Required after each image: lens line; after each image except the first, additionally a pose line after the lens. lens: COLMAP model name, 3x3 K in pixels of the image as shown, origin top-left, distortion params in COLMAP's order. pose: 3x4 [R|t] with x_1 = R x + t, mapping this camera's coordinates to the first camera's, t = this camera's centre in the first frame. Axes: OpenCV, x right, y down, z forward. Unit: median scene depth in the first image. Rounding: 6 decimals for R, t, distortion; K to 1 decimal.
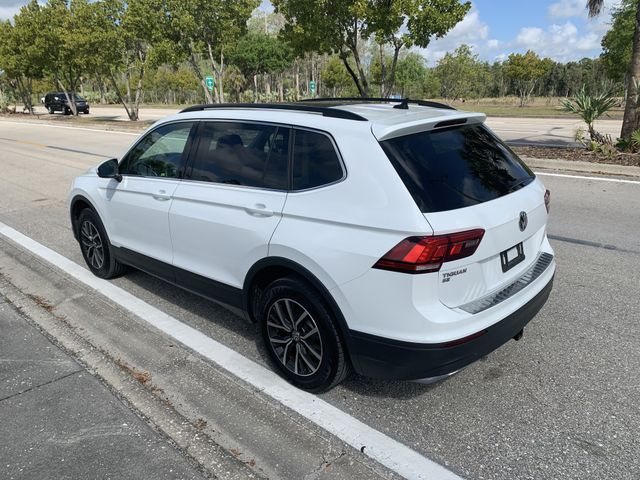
lens RADIAL K [[494.0, 0, 320.0], [0, 494.0, 240.0], [0, 0, 1]] dist [0.024687, -0.009700]
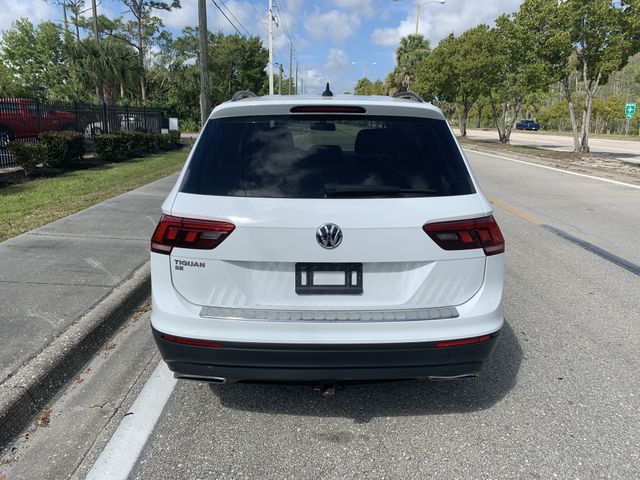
lens RADIAL K [[497.1, 0, 320.0], [0, 497.1, 240.0], [0, 0, 1]] dist [0.003833, 0.010090]
pose [[0.693779, 0.203655, -0.690794, 0.693144], [-0.239254, 0.969883, 0.045646, -0.047588], [0.679285, 0.133607, 0.721610, 0.333089]]
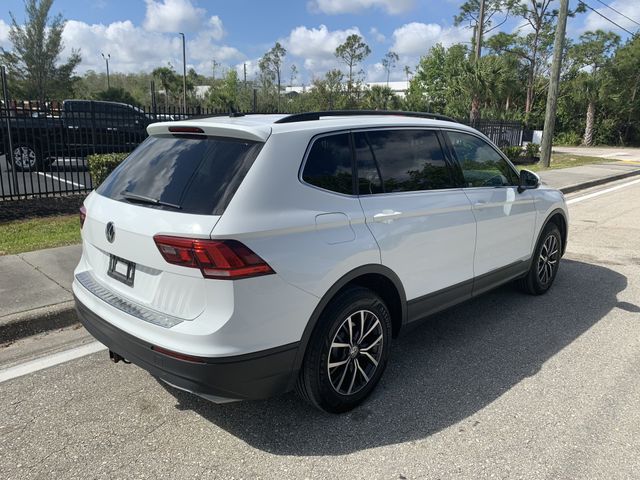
lens RADIAL K [[497.0, 0, 317.2], [0, 497.0, 238.6], [0, 0, 1]] dist [0.001923, 0.003653]
pose [[-0.030683, 0.247451, -0.968414, 0.986652], [-0.302988, 0.920982, 0.244931, -0.283892], [0.952500, 0.300933, 0.046716, 1.003218]]
